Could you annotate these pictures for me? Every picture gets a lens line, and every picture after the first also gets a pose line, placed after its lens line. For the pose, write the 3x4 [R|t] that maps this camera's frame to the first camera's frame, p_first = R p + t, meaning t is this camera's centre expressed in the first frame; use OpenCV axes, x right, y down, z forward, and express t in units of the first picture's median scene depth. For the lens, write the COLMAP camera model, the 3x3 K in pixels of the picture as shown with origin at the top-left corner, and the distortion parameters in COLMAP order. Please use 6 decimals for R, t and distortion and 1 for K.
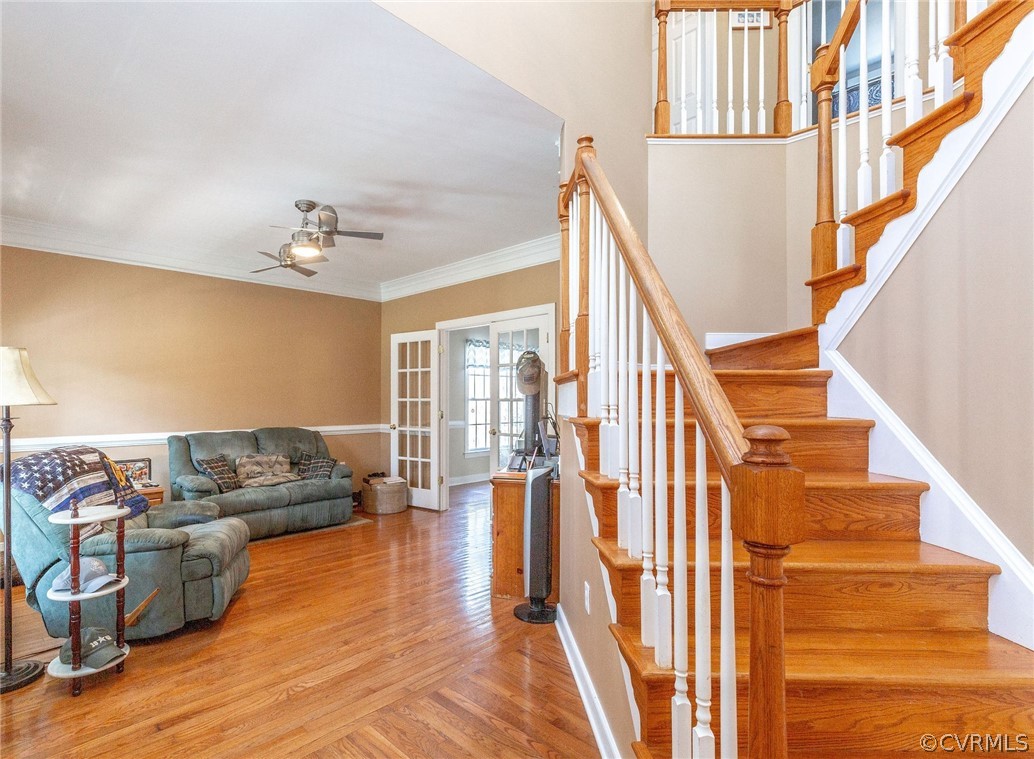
lens RADIAL K [[644.7, 0, 516.3], [0, 644.7, 397.6], [0, 0, 1]] dist [0.003587, 0.001478]
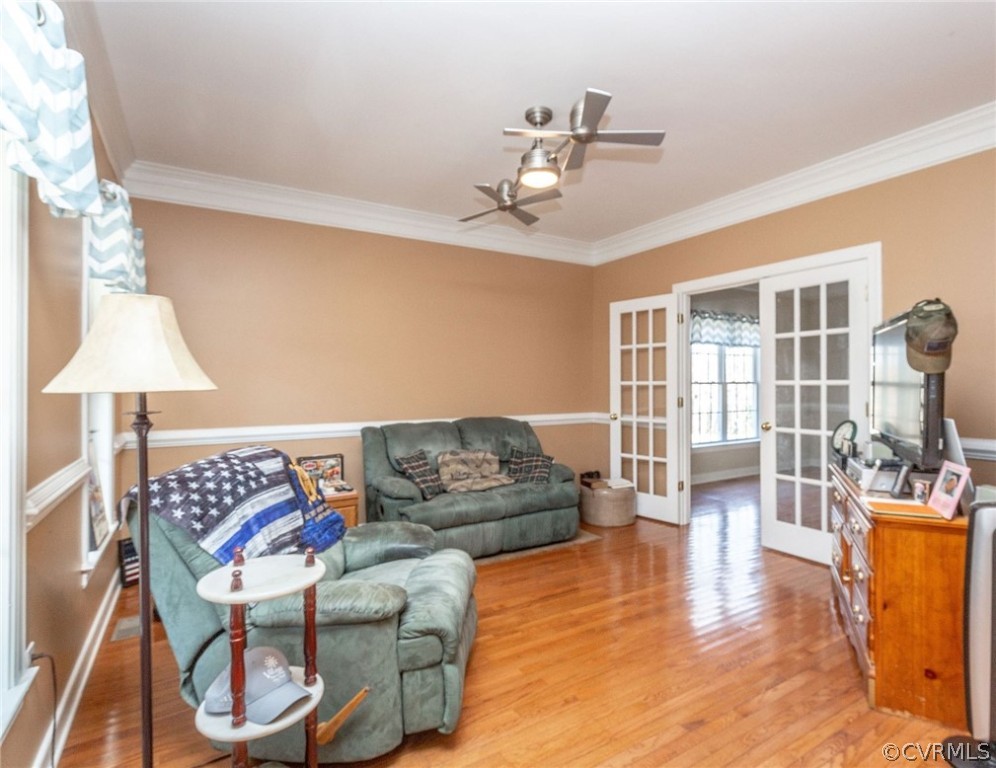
lens RADIAL K [[508.9, 0, 498.0], [0, 508.9, 384.0], [0, 0, 1]] dist [-0.001243, 0.000138]
pose [[0.980365, -0.004180, -0.197146, -0.234718], [0.004437, 0.999990, 0.000865, 0.003703], [0.197140, -0.001723, 0.980374, 0.386314]]
